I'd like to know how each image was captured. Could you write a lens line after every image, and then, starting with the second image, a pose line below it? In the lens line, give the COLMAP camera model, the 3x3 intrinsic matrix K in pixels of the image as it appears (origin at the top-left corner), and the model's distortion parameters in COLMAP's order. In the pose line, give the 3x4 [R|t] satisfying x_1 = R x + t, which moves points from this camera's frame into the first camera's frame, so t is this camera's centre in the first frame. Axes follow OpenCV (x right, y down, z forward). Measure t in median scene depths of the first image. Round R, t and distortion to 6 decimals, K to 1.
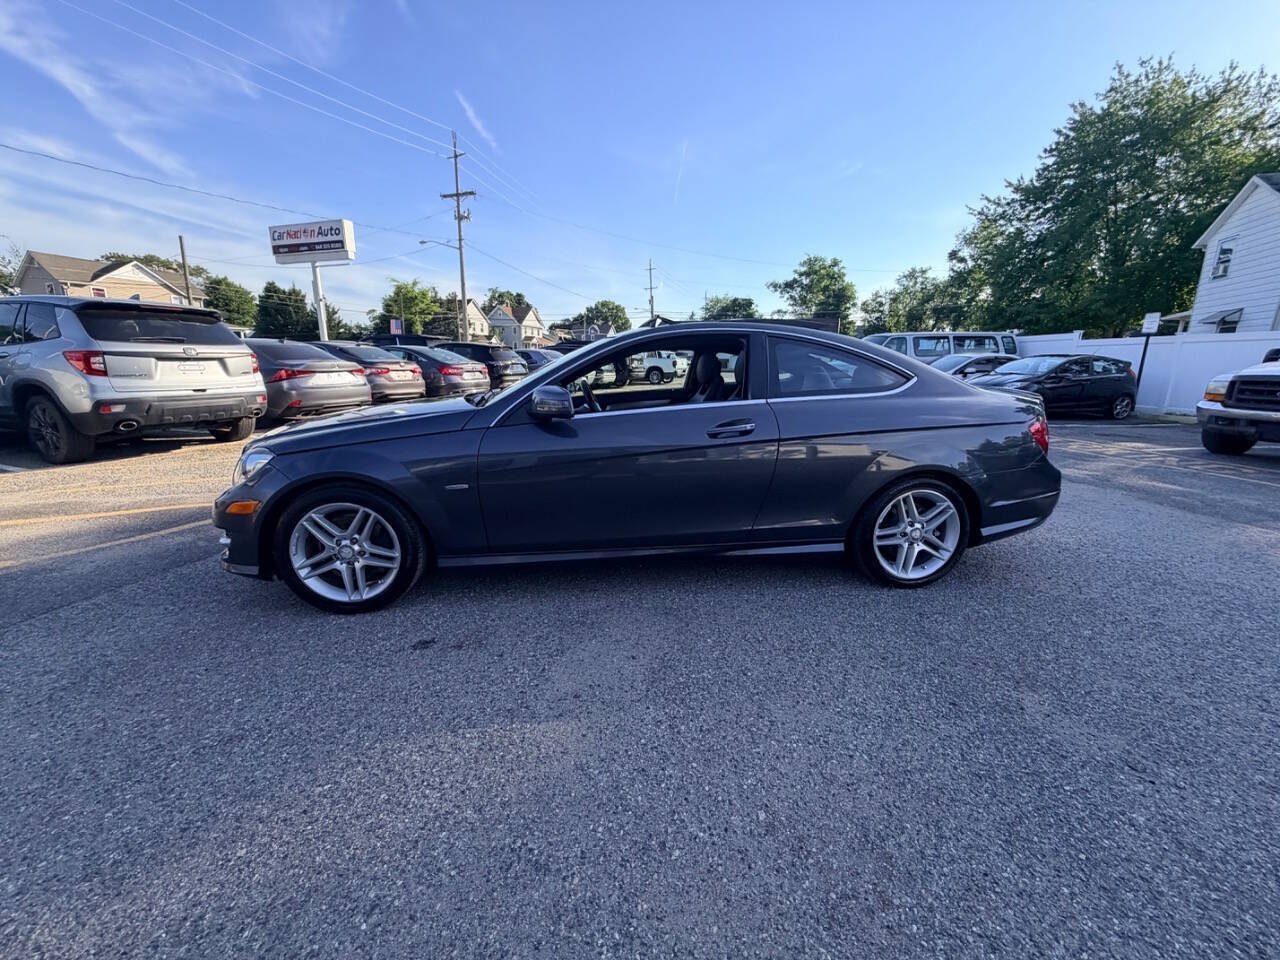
lens RADIAL K [[516.3, 0, 638.1], [0, 516.3, 479.1], [0, 0, 1]] dist [0.002563, -0.000486]
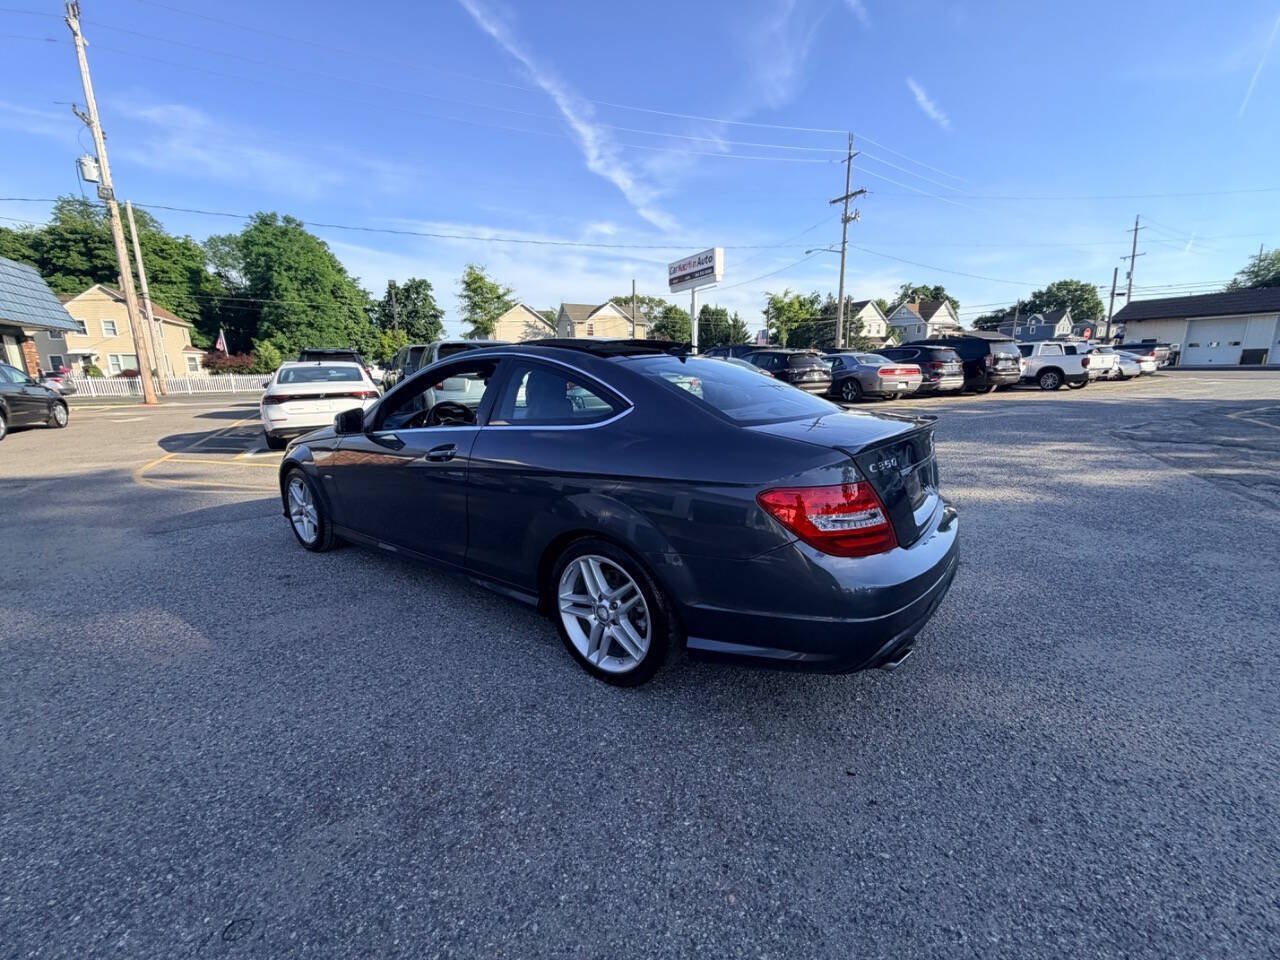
lens RADIAL K [[512.4, 0, 634.9], [0, 512.4, 481.7], [0, 0, 1]] dist [0.001305, 0.000578]
pose [[0.726548, 0.124018, -0.675831, 0.116227], [-0.124239, 0.991076, 0.048303, -0.013887], [0.675790, 0.048870, 0.735472, 0.051313]]
